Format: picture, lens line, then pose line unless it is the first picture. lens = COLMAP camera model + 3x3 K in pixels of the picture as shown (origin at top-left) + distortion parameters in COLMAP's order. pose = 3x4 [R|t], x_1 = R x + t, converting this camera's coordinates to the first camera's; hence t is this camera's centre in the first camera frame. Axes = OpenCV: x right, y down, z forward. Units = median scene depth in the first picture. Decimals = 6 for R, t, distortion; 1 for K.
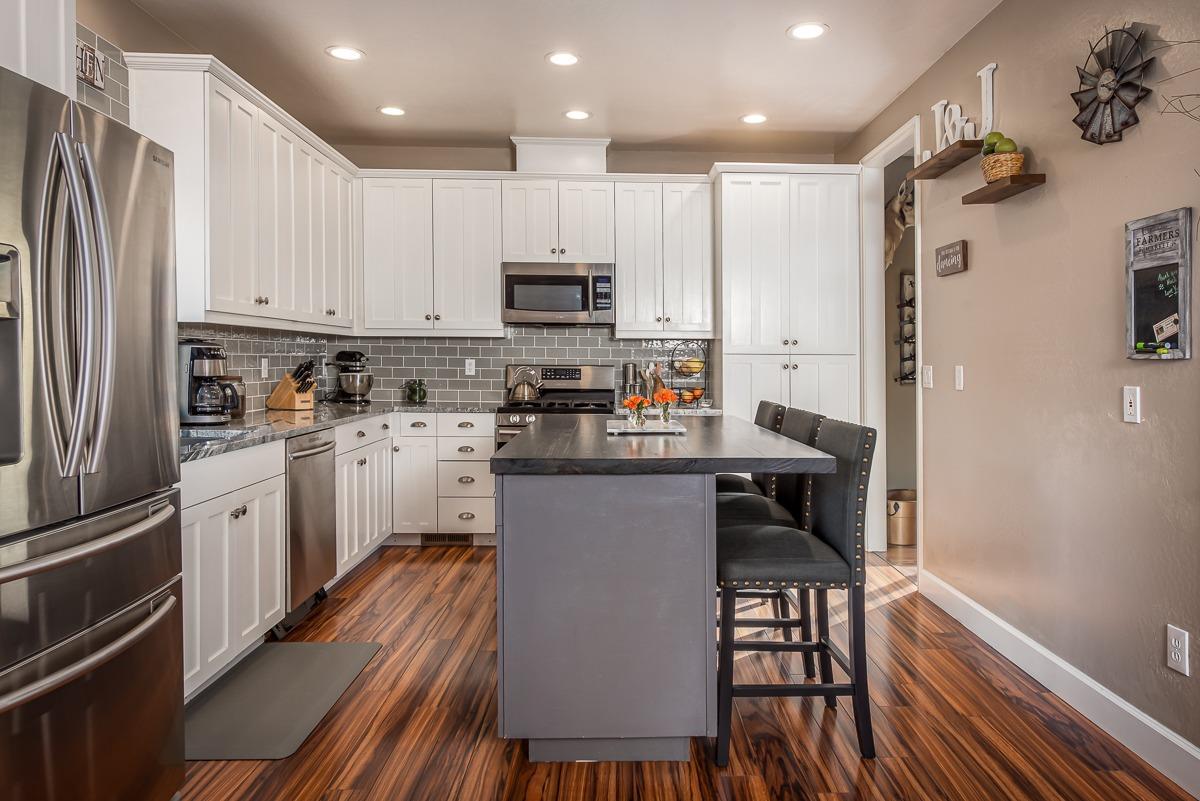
lens RADIAL K [[764.2, 0, 600.0], [0, 764.2, 371.0], [0, 0, 1]] dist [0.023145, -0.000943]
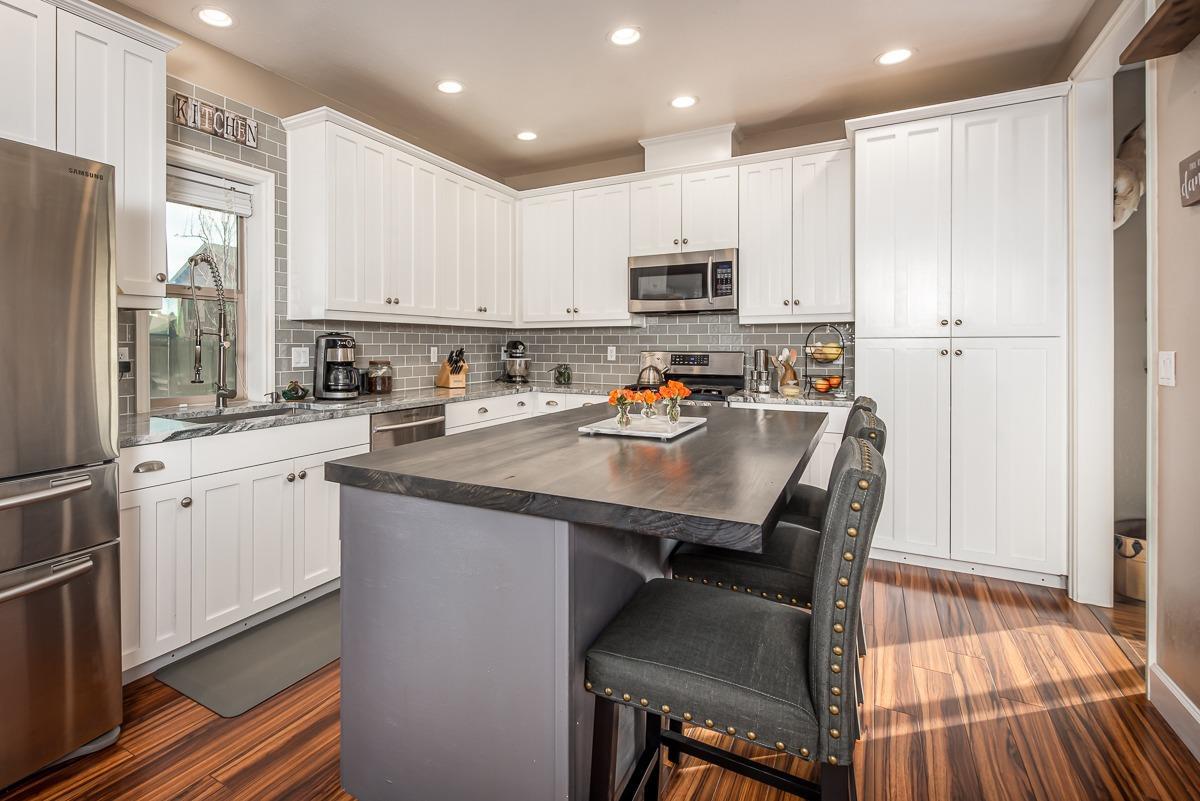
lens RADIAL K [[514.8, 0, 598.3], [0, 514.8, 358.7], [0, 0, 1]] dist [-0.001212, -0.000130]
pose [[0.857466, 0.004474, -0.514521, 0.211224], [-0.000490, 0.999969, 0.007878, -0.003486], [0.514541, -0.006503, 0.857441, 0.344711]]
